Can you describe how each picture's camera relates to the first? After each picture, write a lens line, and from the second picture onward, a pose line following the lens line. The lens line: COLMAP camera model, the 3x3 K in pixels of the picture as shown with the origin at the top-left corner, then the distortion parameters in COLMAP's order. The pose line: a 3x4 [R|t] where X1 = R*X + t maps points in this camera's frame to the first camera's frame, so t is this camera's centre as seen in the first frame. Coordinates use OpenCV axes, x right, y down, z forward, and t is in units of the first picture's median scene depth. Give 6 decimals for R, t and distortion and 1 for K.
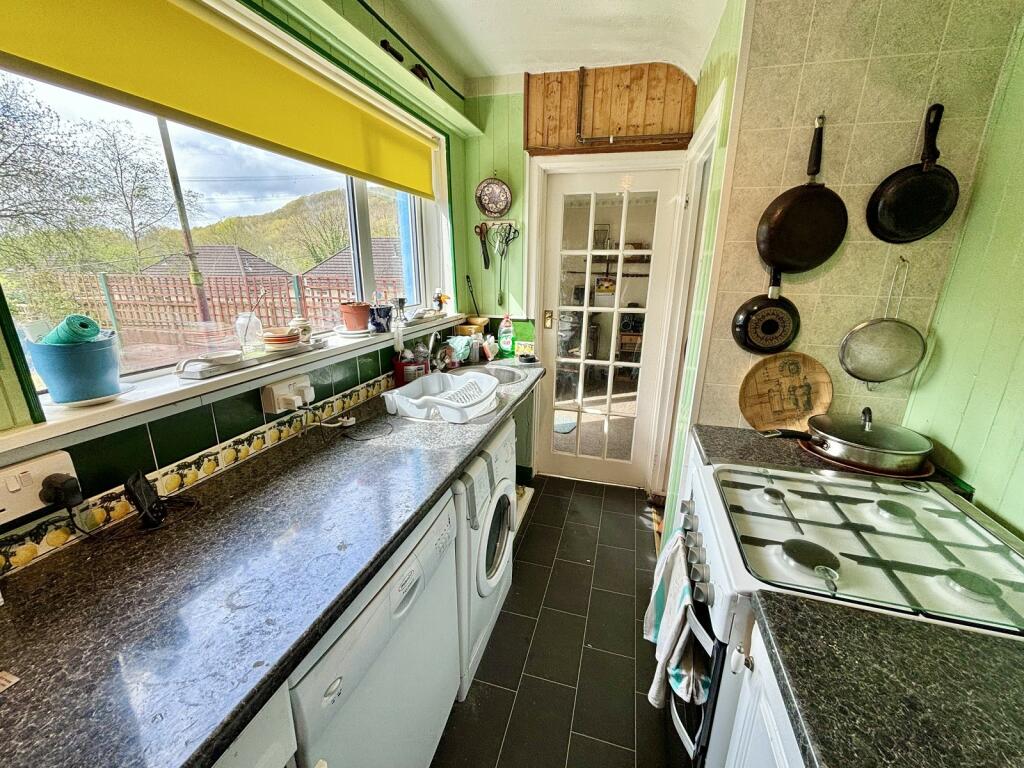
lens RADIAL K [[413.1, 0, 517.7], [0, 413.1, 385.4], [0, 0, 1]] dist [-0.000038, -0.000150]
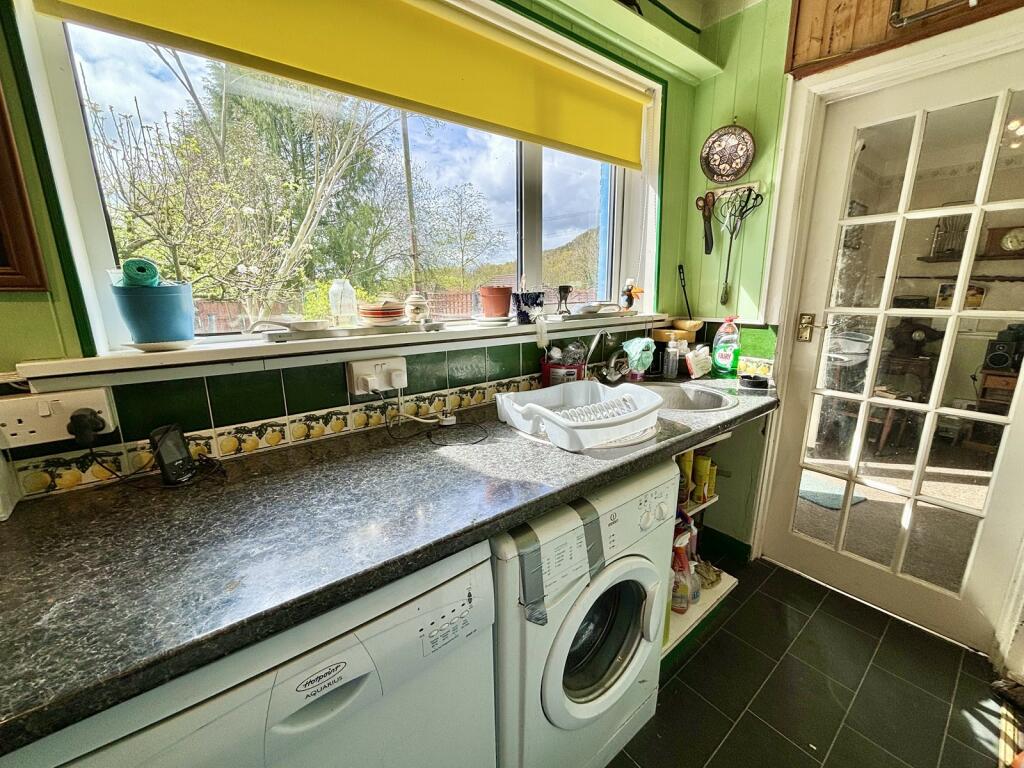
lens RADIAL K [[415.5, 0, 512.0], [0, 415.5, 384.0], [0, 0, 1]] dist [-0.002692, 0.000104]
pose [[0.807372, 0.111041, -0.579500, 0.113247], [-0.145706, 0.989237, -0.013448, 0.005212], [0.571769, 0.095294, 0.814861, 0.267414]]
